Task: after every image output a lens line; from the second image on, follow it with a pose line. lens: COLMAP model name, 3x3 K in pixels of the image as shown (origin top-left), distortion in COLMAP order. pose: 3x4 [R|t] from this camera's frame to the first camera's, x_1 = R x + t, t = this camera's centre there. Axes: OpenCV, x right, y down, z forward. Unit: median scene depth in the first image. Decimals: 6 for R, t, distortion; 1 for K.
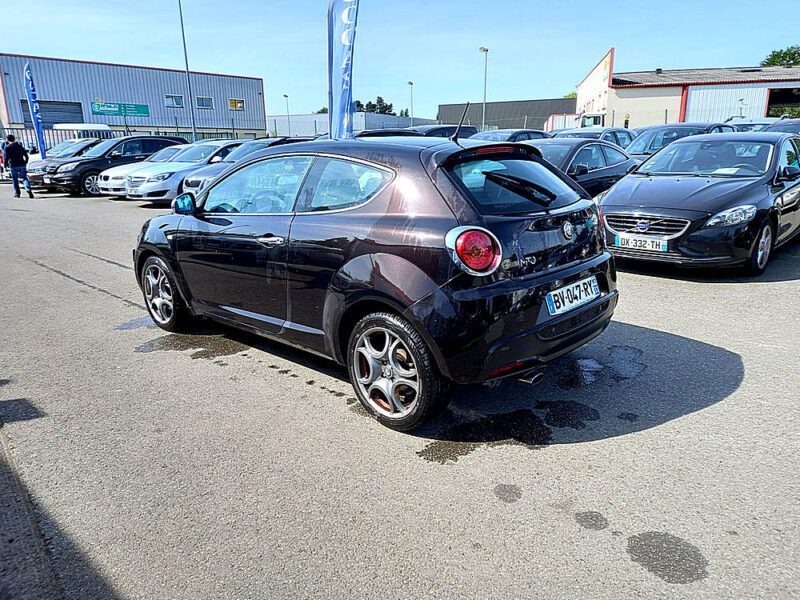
lens RADIAL K [[586.5, 0, 406.1], [0, 586.5, 298.2], [0, 0, 1]] dist [0.081043, -0.082279]
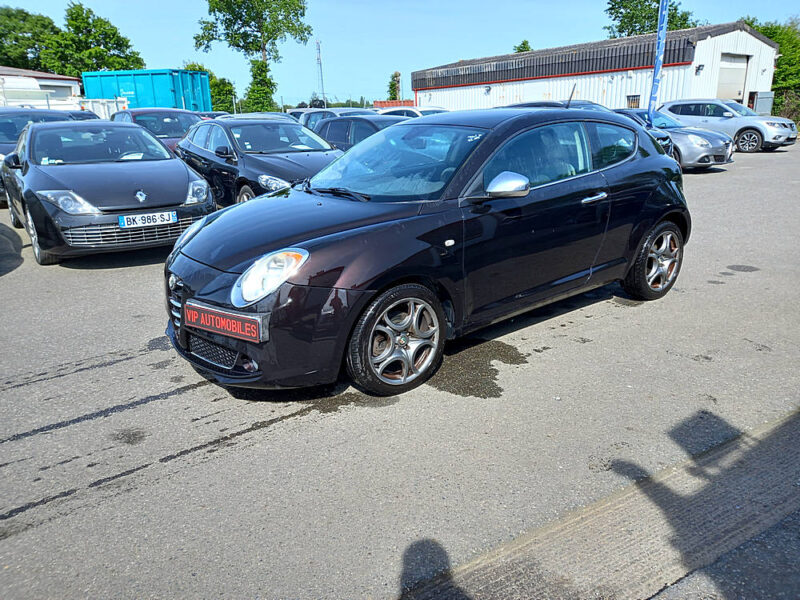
lens RADIAL K [[586.5, 0, 406.1], [0, 586.5, 298.2], [0, 0, 1]] dist [0.081043, -0.082279]
pose [[0.148469, -0.281911, 0.947883, -1.186754], [0.274428, 0.932606, 0.234383, -0.238027], [-0.950077, 0.225327, 0.215828, 0.972488]]
